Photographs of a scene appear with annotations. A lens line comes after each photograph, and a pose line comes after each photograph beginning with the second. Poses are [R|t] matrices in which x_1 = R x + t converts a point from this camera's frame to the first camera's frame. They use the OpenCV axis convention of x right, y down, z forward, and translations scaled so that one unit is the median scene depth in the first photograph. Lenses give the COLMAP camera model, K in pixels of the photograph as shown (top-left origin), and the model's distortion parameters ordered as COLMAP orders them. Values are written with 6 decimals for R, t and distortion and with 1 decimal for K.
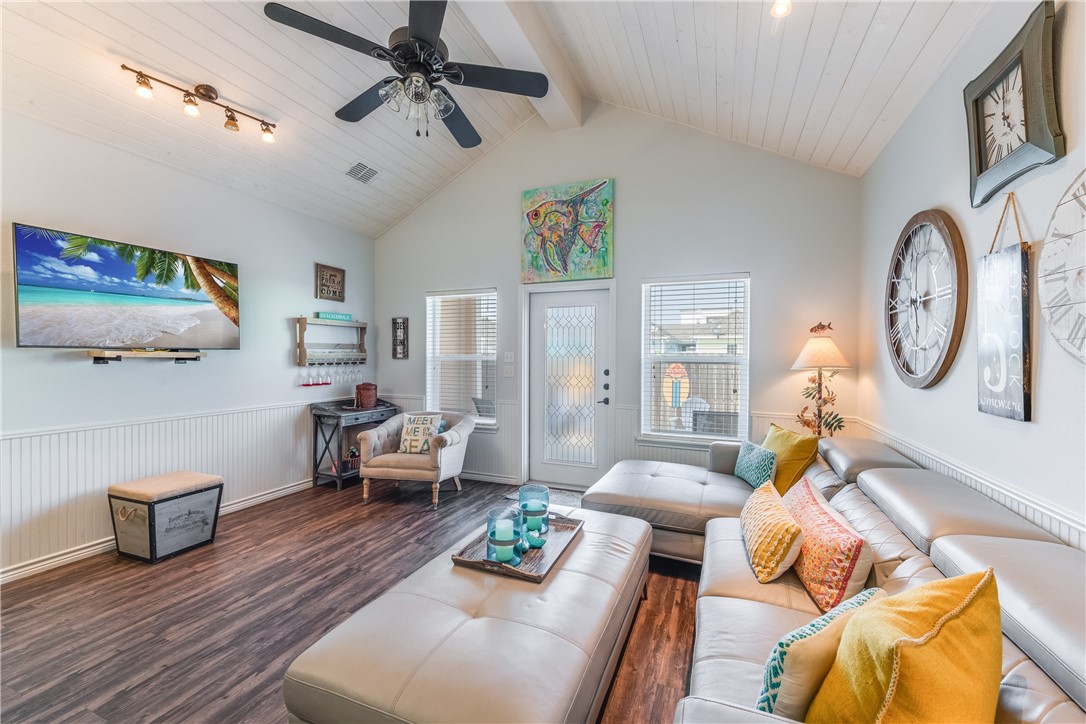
lens RADIAL K [[437.8, 0, 543.1], [0, 437.8, 361.0], [0, 0, 1]] dist [0.015493, -0.004216]
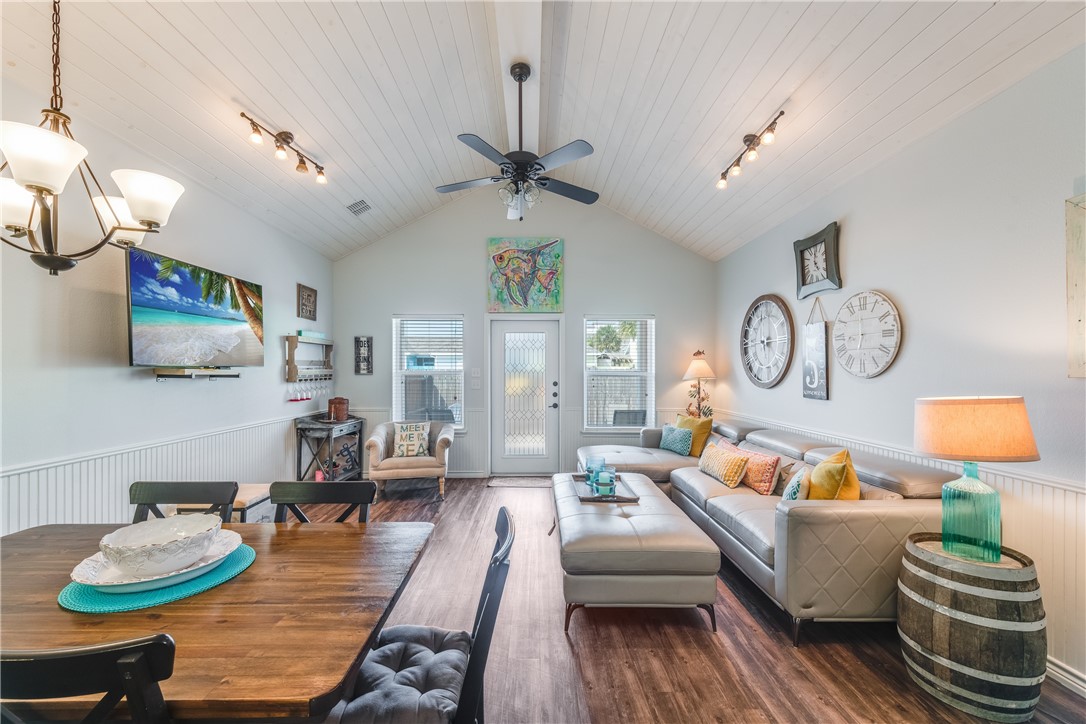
lens RADIAL K [[427.5, 0, 536.9], [0, 427.5, 371.0], [0, 0, 1]] dist [0.007489, -0.000174]
pose [[0.922246, -0.004032, 0.386582, -0.486804], [0.007876, 0.999934, -0.008361, -0.002389], [-0.386523, 0.010755, 0.922217, -0.196632]]
